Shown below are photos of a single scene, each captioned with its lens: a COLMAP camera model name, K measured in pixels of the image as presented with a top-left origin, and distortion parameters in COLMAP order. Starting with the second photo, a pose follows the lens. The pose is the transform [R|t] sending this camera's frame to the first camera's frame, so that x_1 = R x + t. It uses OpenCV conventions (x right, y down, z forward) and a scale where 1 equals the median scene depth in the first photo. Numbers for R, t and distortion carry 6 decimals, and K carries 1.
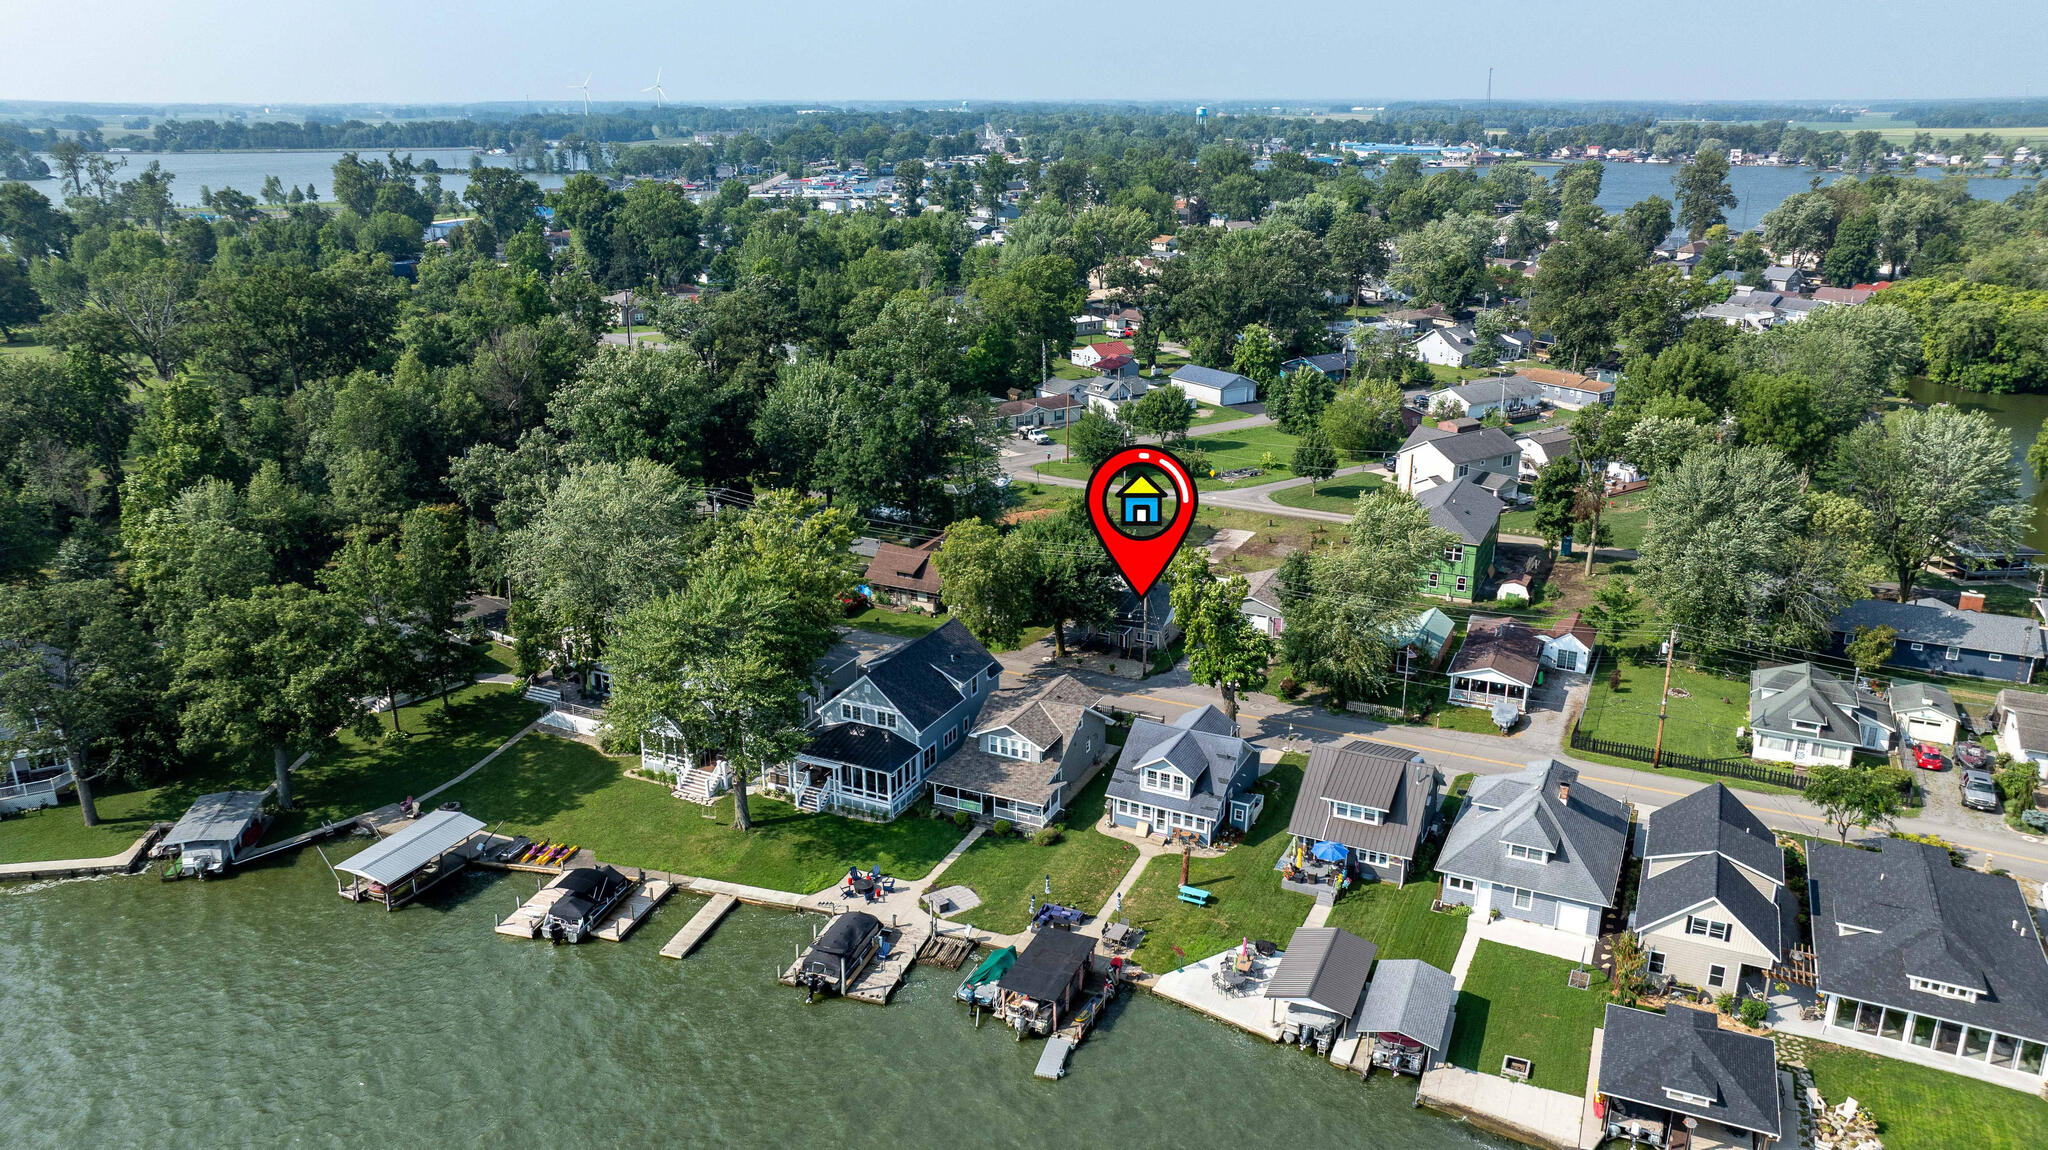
lens RADIAL K [[1441.3, 0, 1025.5], [0, 1441.3, 585.6], [0, 0, 1]] dist [-0.022611, 0.017837]
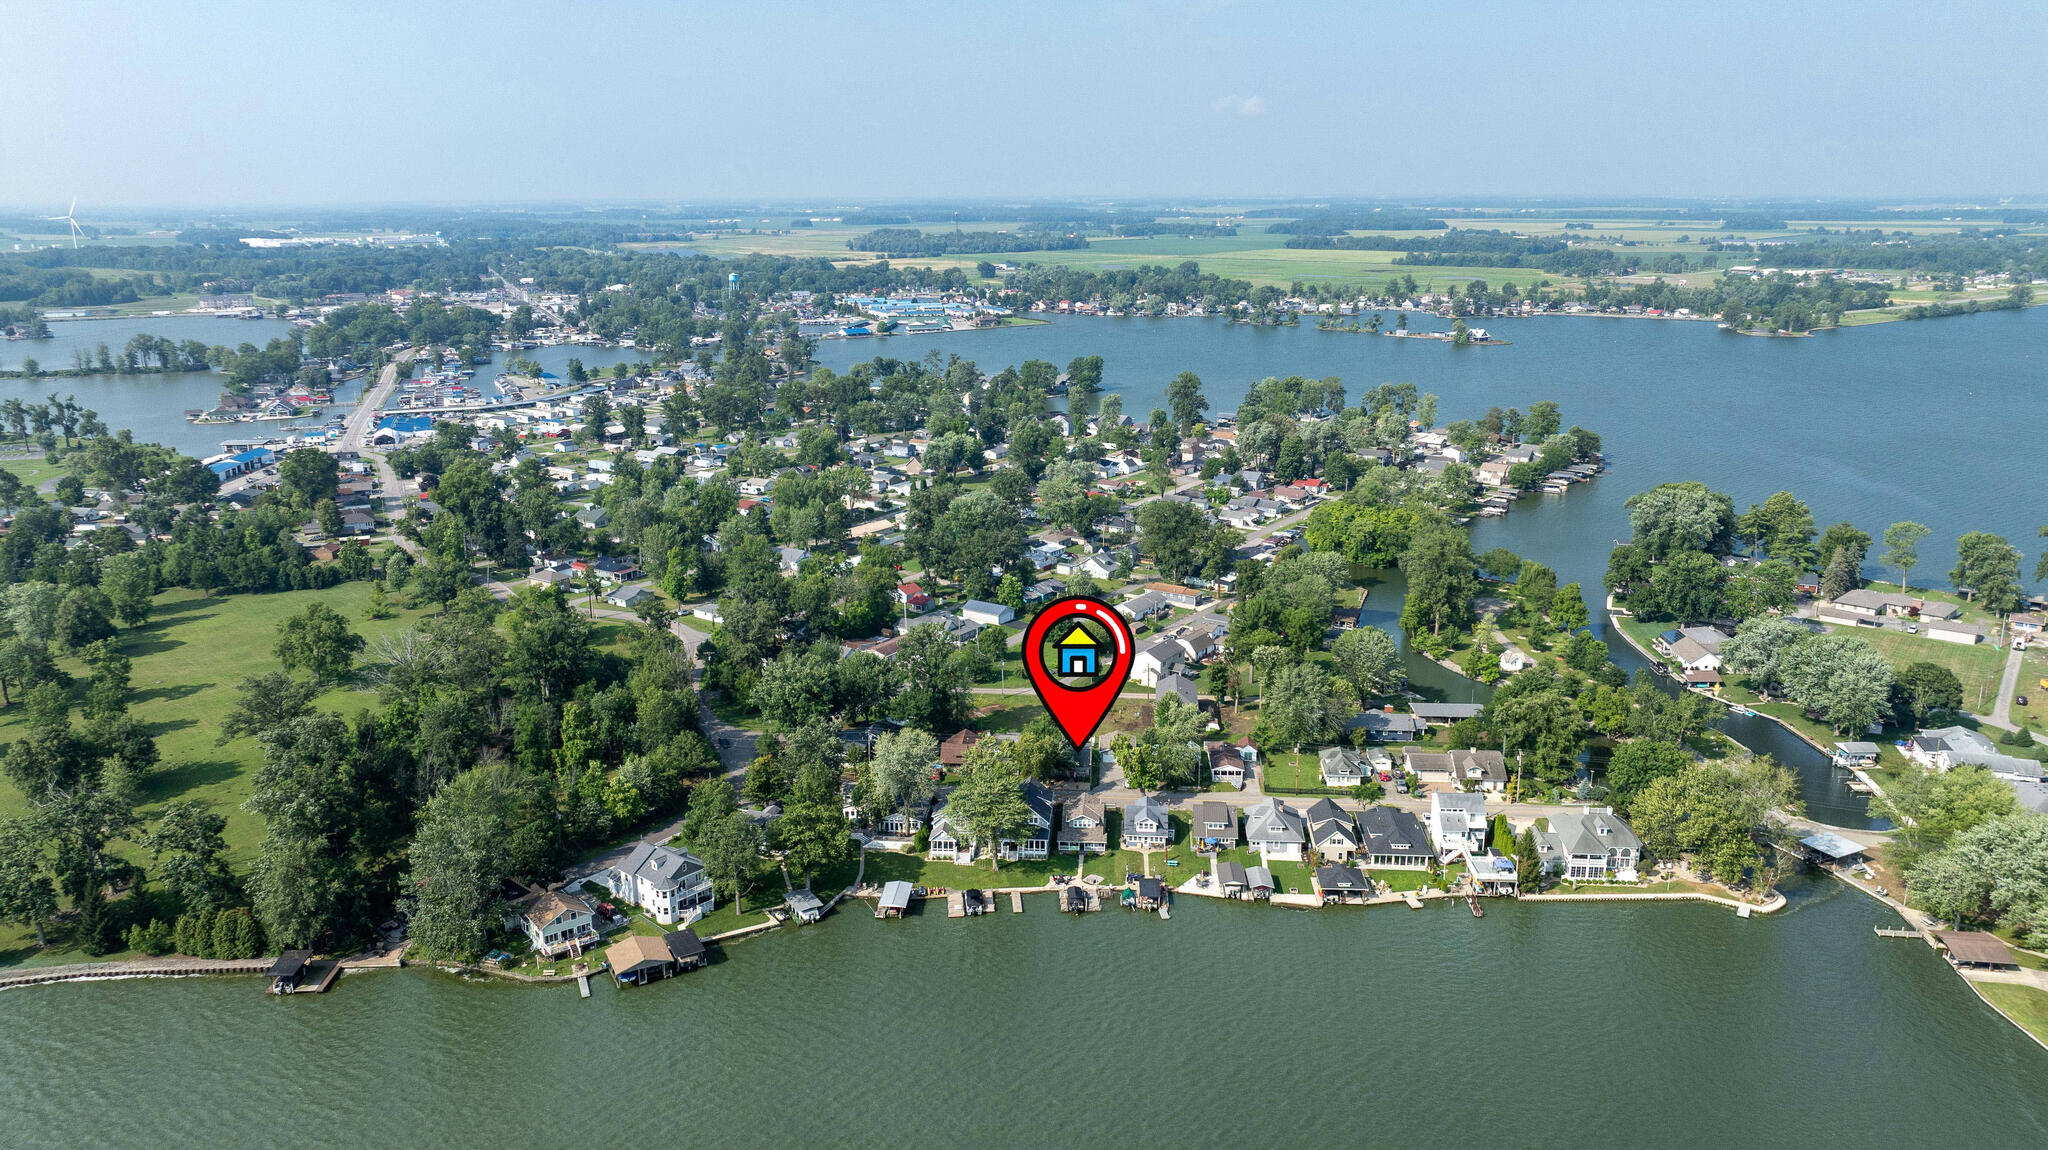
lens RADIAL K [[1441.3, 0, 1010.5], [0, 1441.3, 573.1], [0, 0, 1]] dist [-0.022611, 0.017837]
pose [[0.937304, -0.094958, 0.335326, -0.878316], [0.118726, 0.991614, -0.051057, -0.199751], [-0.327666, 0.087668, 0.940717, -1.317670]]
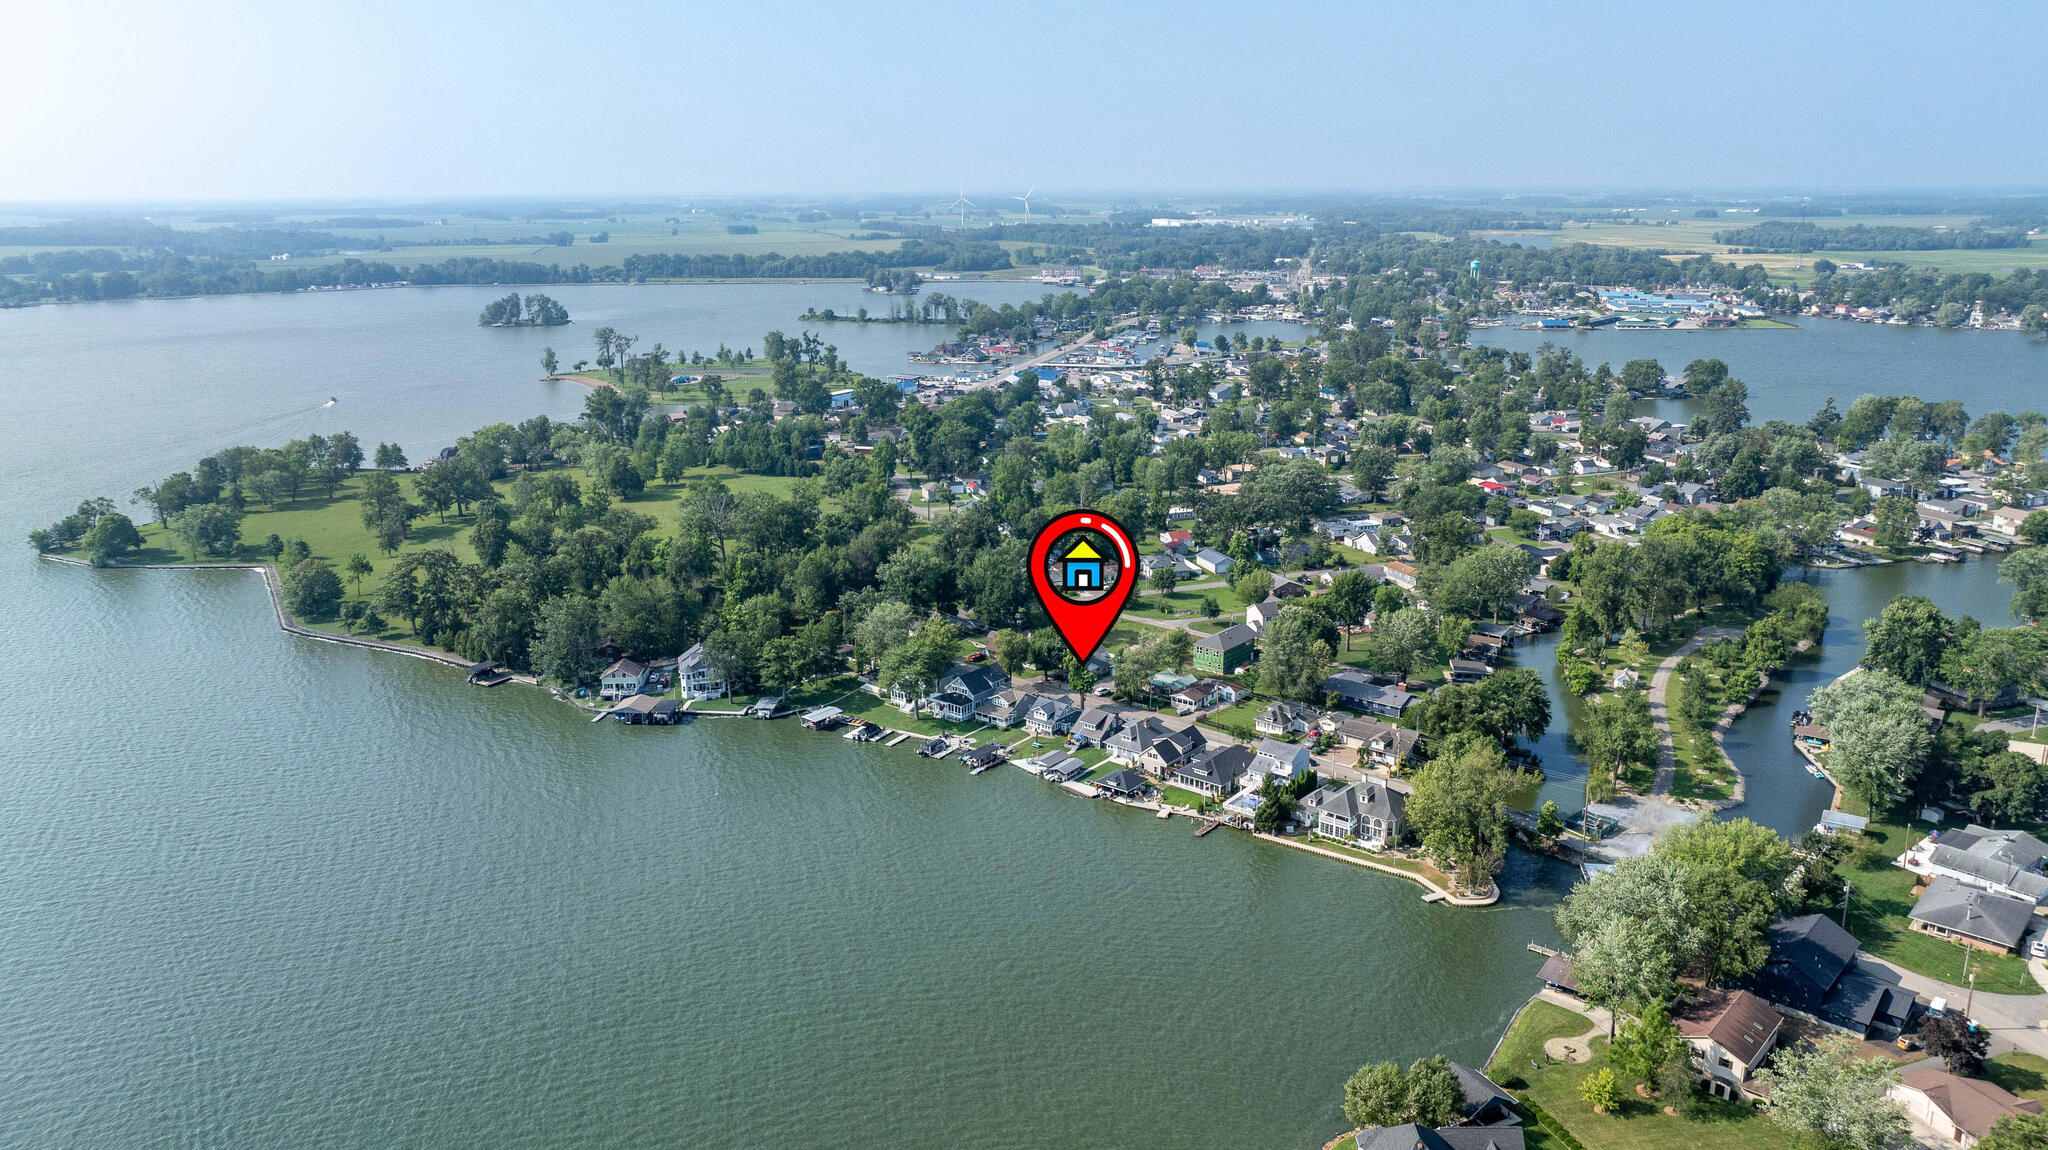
lens RADIAL K [[1441.3, 0, 1020.4], [0, 1441.3, 577.9], [0, 0, 1]] dist [-0.022611, 0.017837]
pose [[0.969584, 0.057784, -0.237839, 0.701957], [-0.072384, 0.995962, -0.053113, 0.003847], [0.233810, 0.068713, 0.969851, -1.897260]]
